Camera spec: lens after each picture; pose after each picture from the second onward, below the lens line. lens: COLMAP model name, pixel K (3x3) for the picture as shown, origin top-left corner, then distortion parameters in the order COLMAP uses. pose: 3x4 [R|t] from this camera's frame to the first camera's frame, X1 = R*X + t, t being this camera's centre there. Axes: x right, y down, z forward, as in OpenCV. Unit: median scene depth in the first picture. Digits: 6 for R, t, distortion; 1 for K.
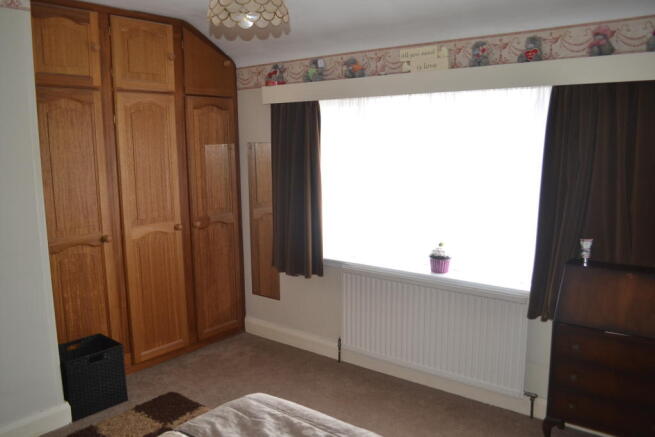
lens RADIAL K [[527.4, 0, 327.5], [0, 527.4, 218.5], [0, 0, 1]] dist [-0.081412, 0.005722]
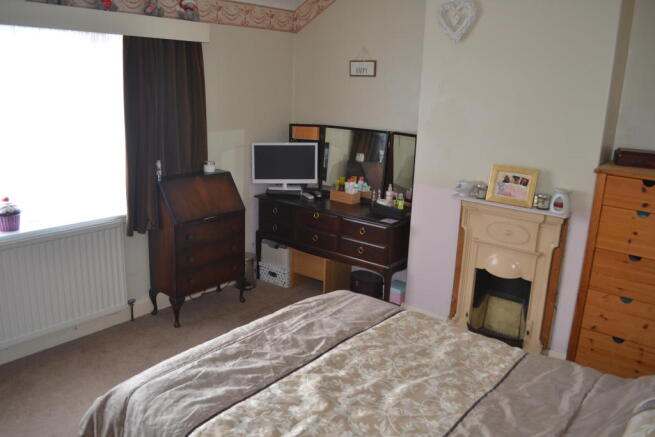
lens RADIAL K [[527.4, 0, 327.5], [0, 527.4, 218.5], [0, 0, 1]] dist [-0.081412, 0.005722]
pose [[0.000115, -0.228863, 0.973459, -0.813722], [0.111810, 0.967358, 0.227415, -0.070508], [-0.993730, 0.108817, 0.025701, 0.570558]]
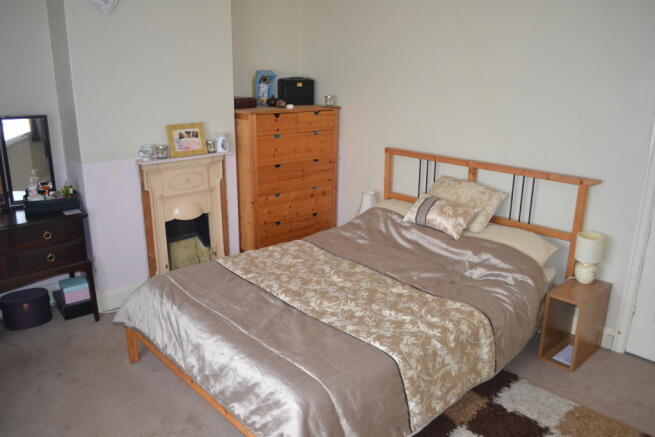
lens RADIAL K [[527.4, 0, 327.5], [0, 527.4, 218.5], [0, 0, 1]] dist [-0.081412, 0.005722]
pose [[-0.988287, -0.033471, 0.148889, -0.254085], [0.031468, 0.909985, 0.413445, -0.198696], [-0.149325, 0.413287, -0.898274, 1.436480]]
